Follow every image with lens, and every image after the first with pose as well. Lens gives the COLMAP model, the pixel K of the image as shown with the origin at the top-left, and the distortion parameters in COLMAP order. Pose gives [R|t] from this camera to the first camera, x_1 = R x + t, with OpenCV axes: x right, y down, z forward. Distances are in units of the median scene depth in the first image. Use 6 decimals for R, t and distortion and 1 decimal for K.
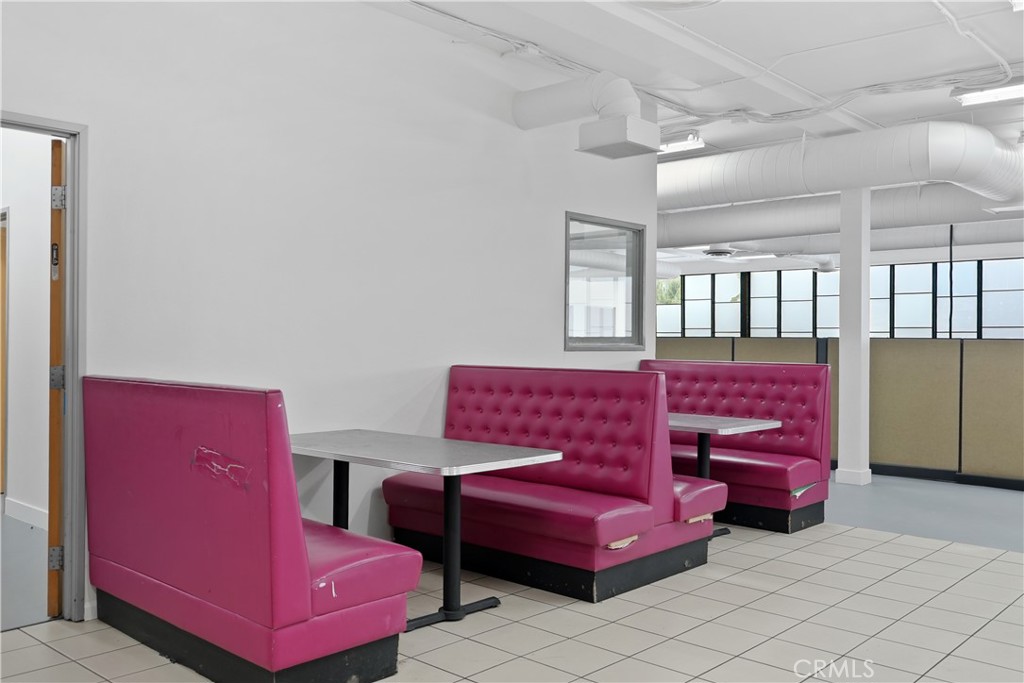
lens RADIAL K [[884.6, 0, 511.3], [0, 884.6, 320.3], [0, 0, 1]] dist [0.003988, -0.003445]
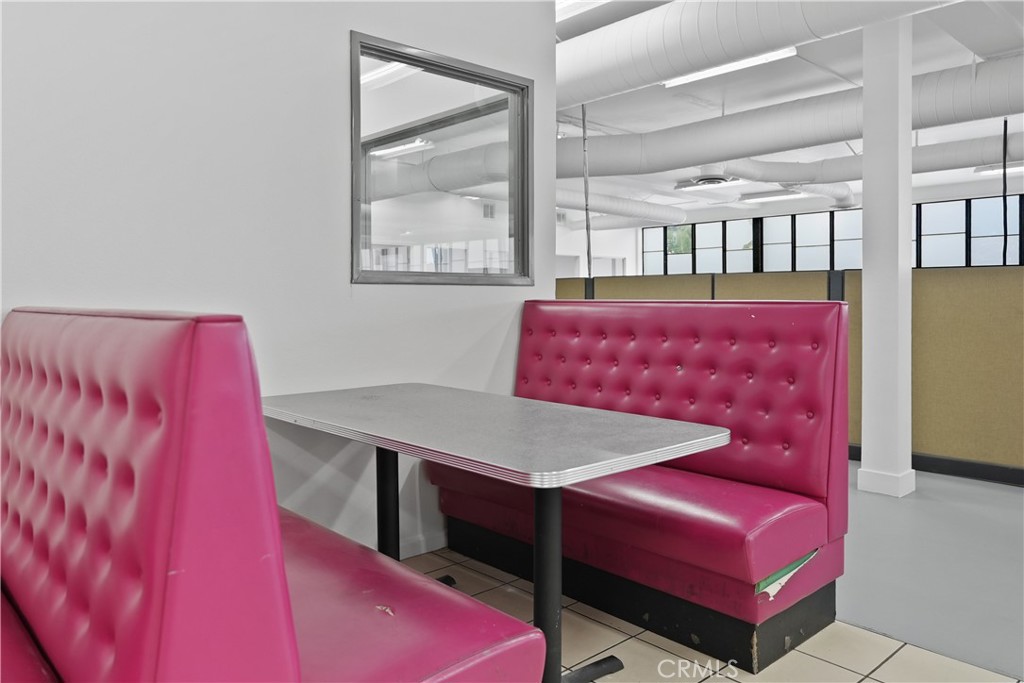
lens RADIAL K [[738.0, 0, 508.7], [0, 738.0, 293.1], [0, 0, 1]] dist [0.004882, -0.000079]
pose [[0.996178, -0.010797, -0.086676, 0.167871], [0.012274, 0.999788, 0.016529, 0.029036], [0.086479, -0.017530, 0.996099, 0.461949]]
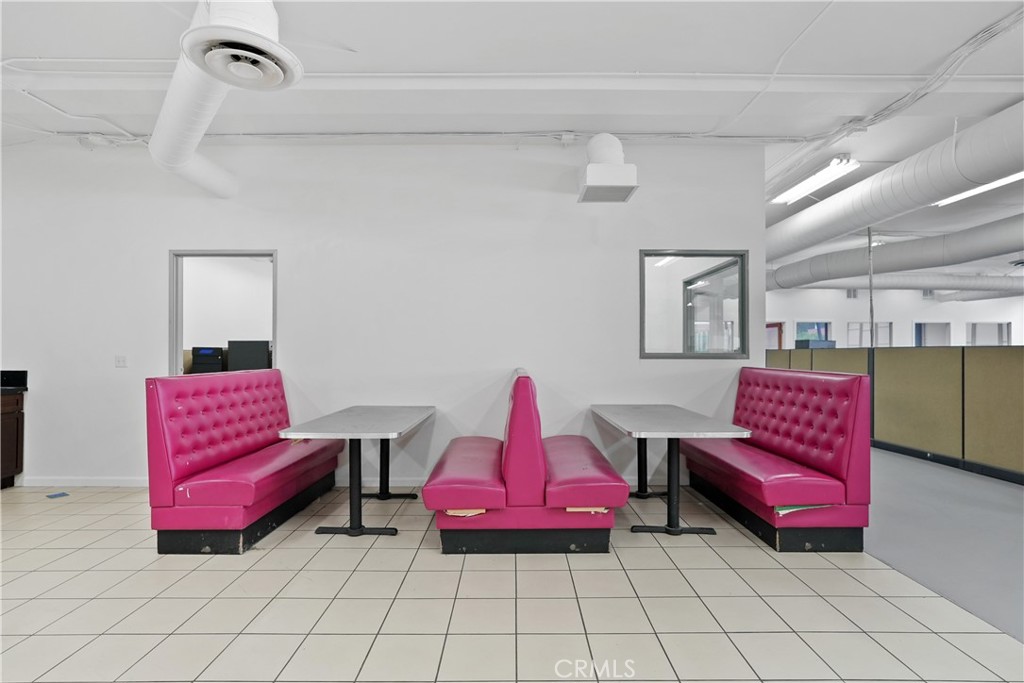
lens RADIAL K [[482.9, 0, 512.0], [0, 482.9, 341.5], [0, 0, 1]] dist [-0.003187, -0.000272]
pose [[0.681141, -0.022416, -0.731809, 0.378452], [0.020930, 0.999719, -0.011141, 0.011117], [0.731853, -0.007728, 0.681419, 0.329729]]
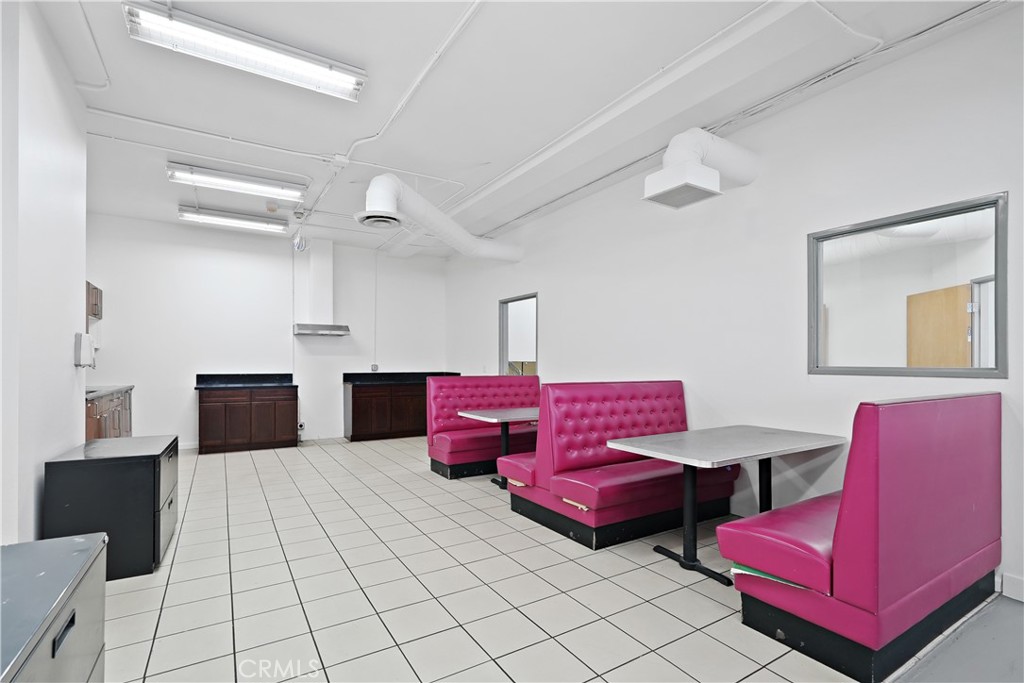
lens RADIAL K [[473.6, 0, 509.5], [0, 473.6, 358.1], [0, 0, 1]] dist [0.000151, 0.000218]
pose [[-0.256056, -0.017024, -0.966512, 0.564082], [0.014980, 0.999655, -0.021576, 0.018925], [0.966546, -0.020003, -0.255713, 0.688138]]
